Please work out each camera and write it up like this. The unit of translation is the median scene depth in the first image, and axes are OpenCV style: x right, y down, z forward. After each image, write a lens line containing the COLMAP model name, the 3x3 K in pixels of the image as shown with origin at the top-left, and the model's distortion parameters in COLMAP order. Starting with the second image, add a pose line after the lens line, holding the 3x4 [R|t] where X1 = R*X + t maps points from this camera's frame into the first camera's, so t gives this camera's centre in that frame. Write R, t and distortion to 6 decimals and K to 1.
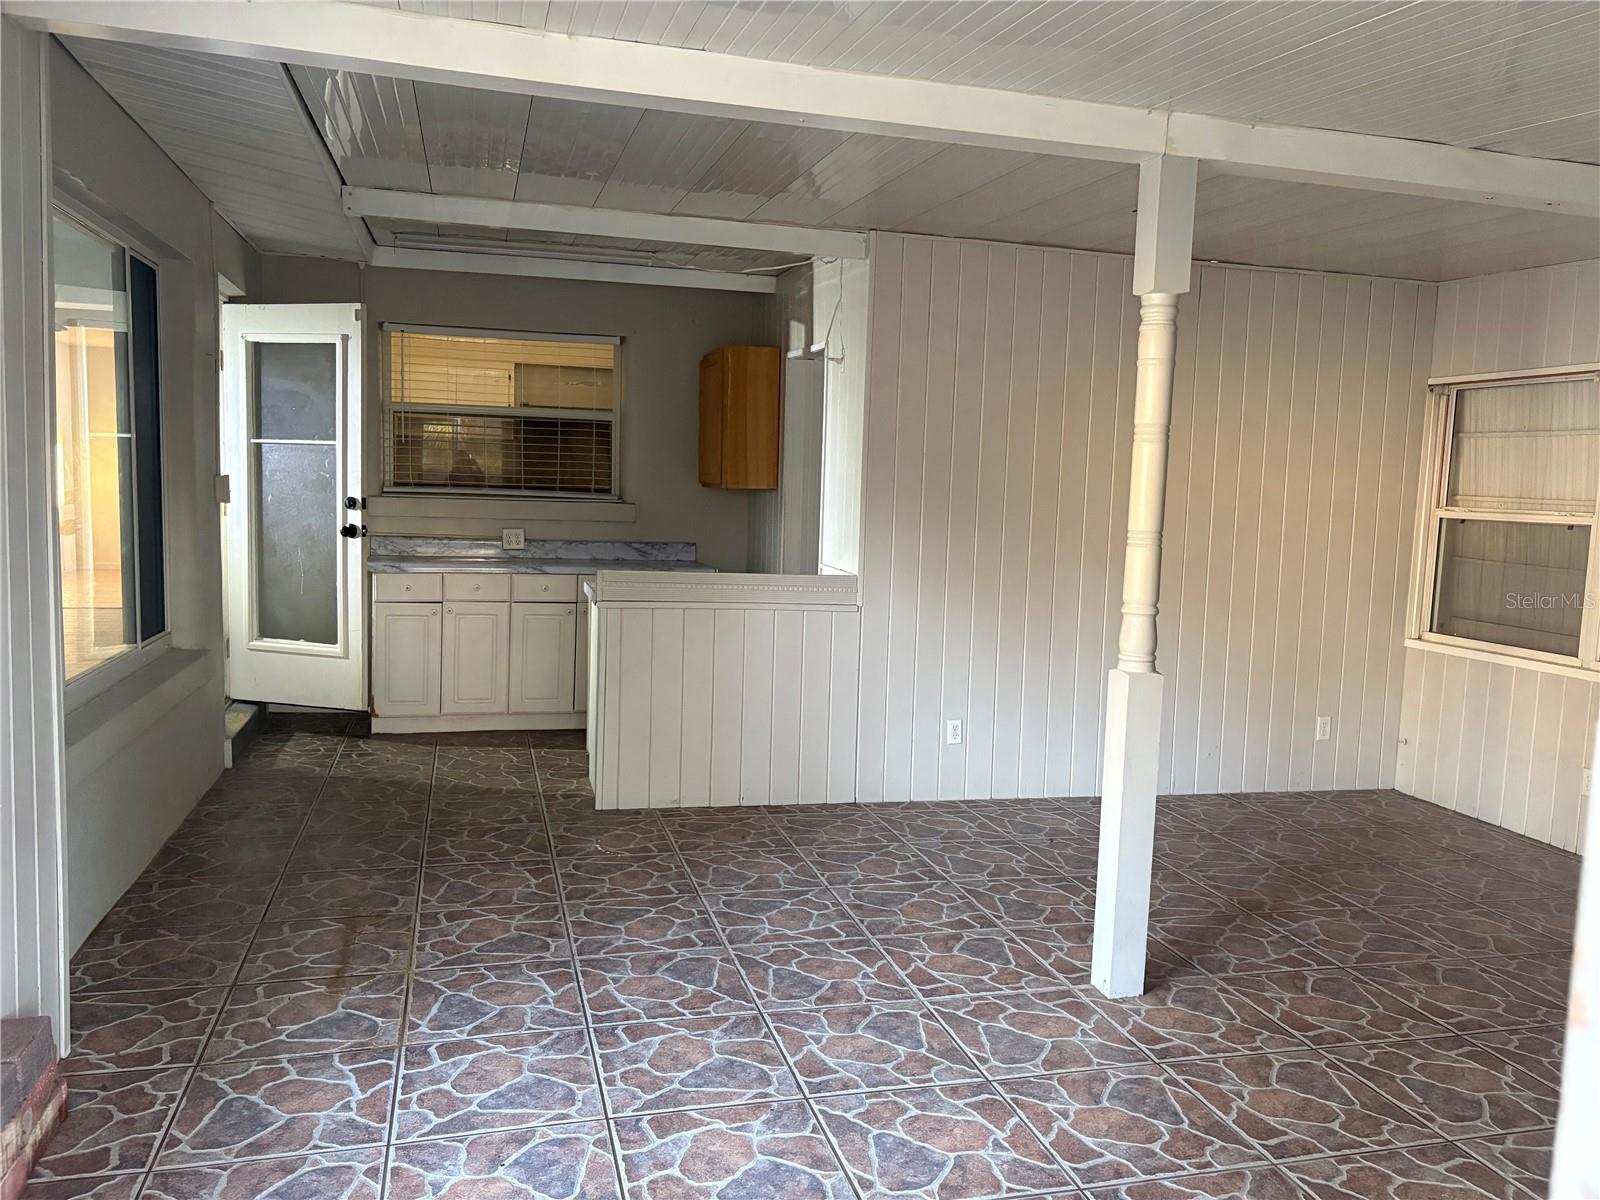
lens RADIAL K [[1207.2, 0, 800.0], [0, 1207.2, 600.0], [0, 0, 1]] dist [0.003695, 0.001350]
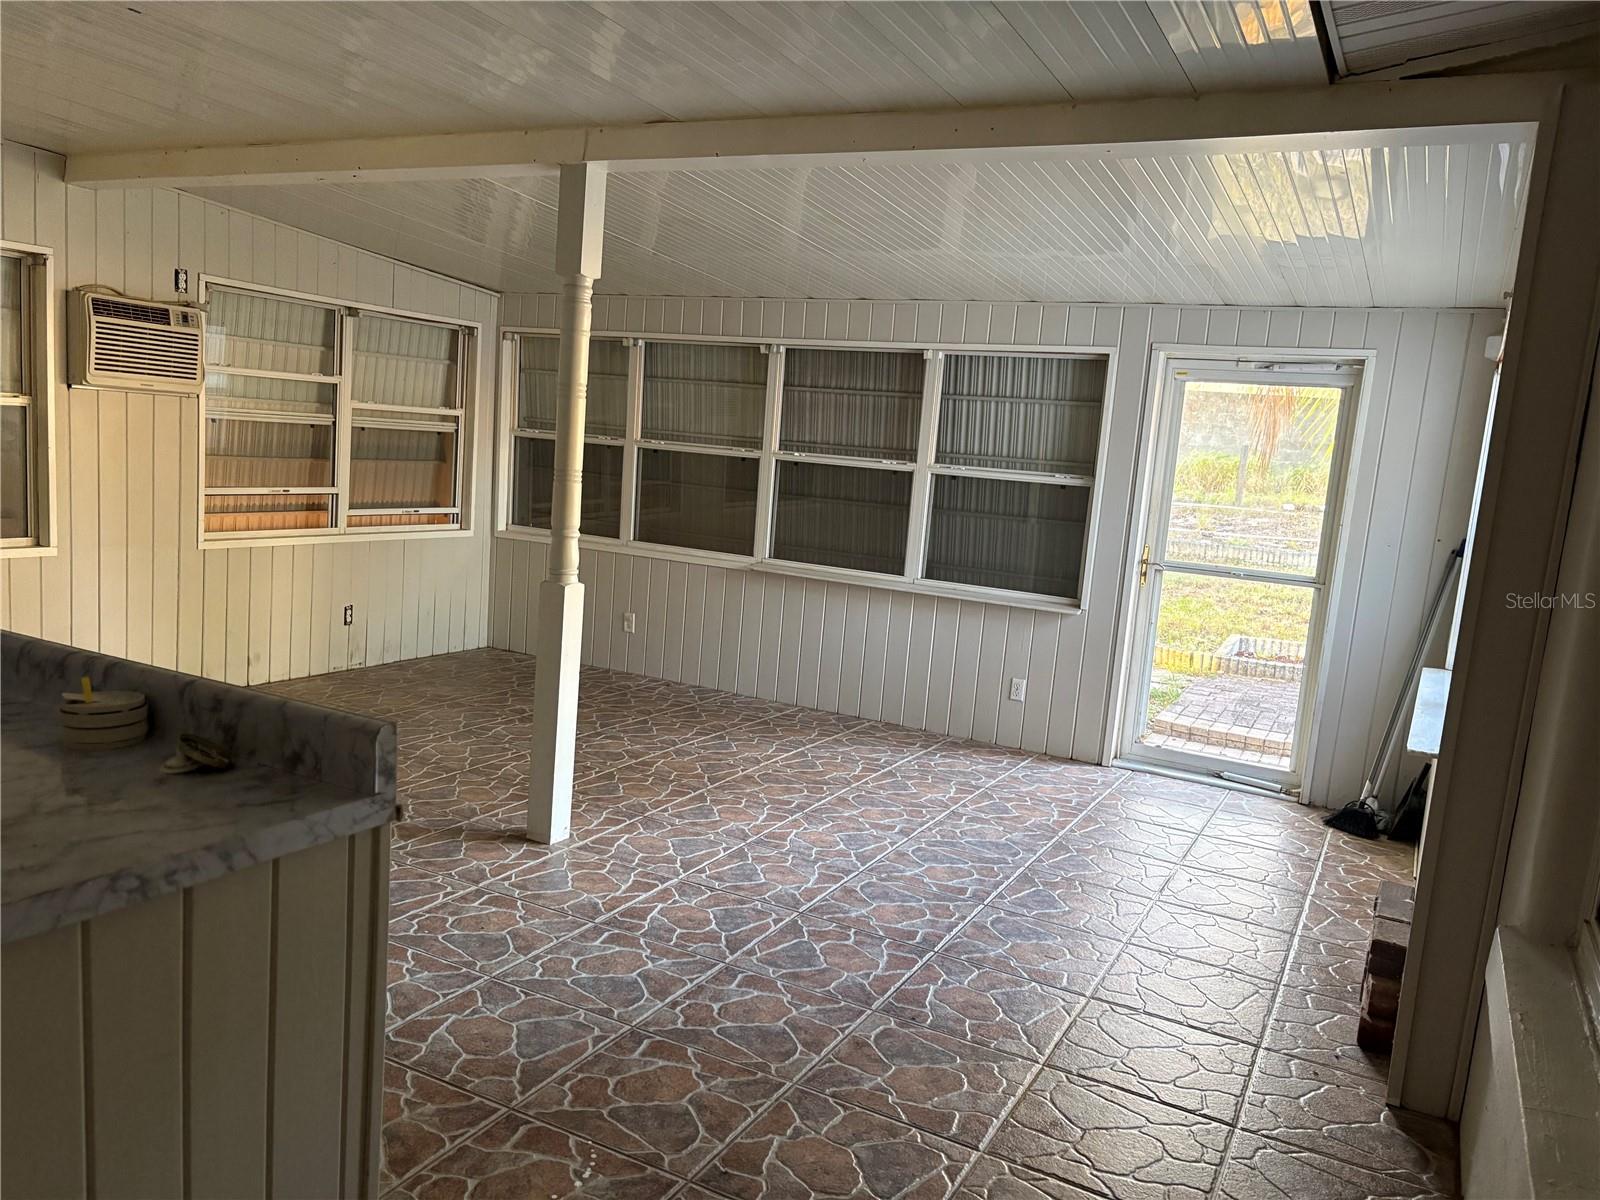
lens RADIAL K [[1207.2, 0, 800.0], [0, 1207.2, 600.0], [0, 0, 1]] dist [0.003695, 0.001350]
pose [[-0.728976, -0.184468, 0.659216, -0.709222], [-0.033627, 0.971494, 0.234667, -0.218129], [-0.683713, 0.148899, -0.714399, 1.693399]]
